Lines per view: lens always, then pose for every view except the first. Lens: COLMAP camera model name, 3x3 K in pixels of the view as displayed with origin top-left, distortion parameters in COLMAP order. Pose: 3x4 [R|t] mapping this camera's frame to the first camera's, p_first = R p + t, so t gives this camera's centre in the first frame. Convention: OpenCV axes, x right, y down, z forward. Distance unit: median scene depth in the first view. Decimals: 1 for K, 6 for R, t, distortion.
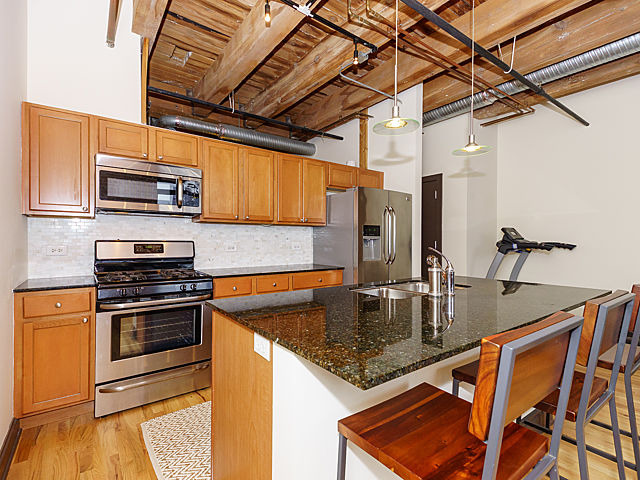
lens RADIAL K [[314.4, 0, 317.7], [0, 314.4, 241.0], [0, 0, 1]] dist [0.028001, -0.005676]
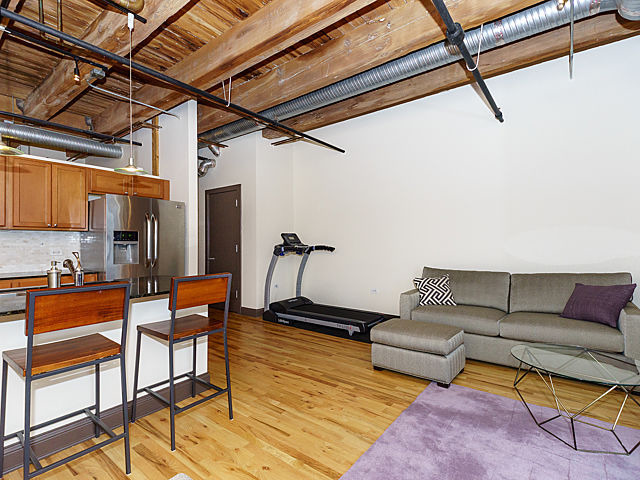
lens RADIAL K [[314.4, 0, 310.8], [0, 314.4, 235.8], [0, 0, 1]] dist [0.028001, -0.005676]
pose [[0.964699, 0.002955, 0.263338, 0.387699], [0.003298, 0.999723, -0.023298, -0.005095], [-0.263334, 0.023344, 0.964422, -0.149157]]
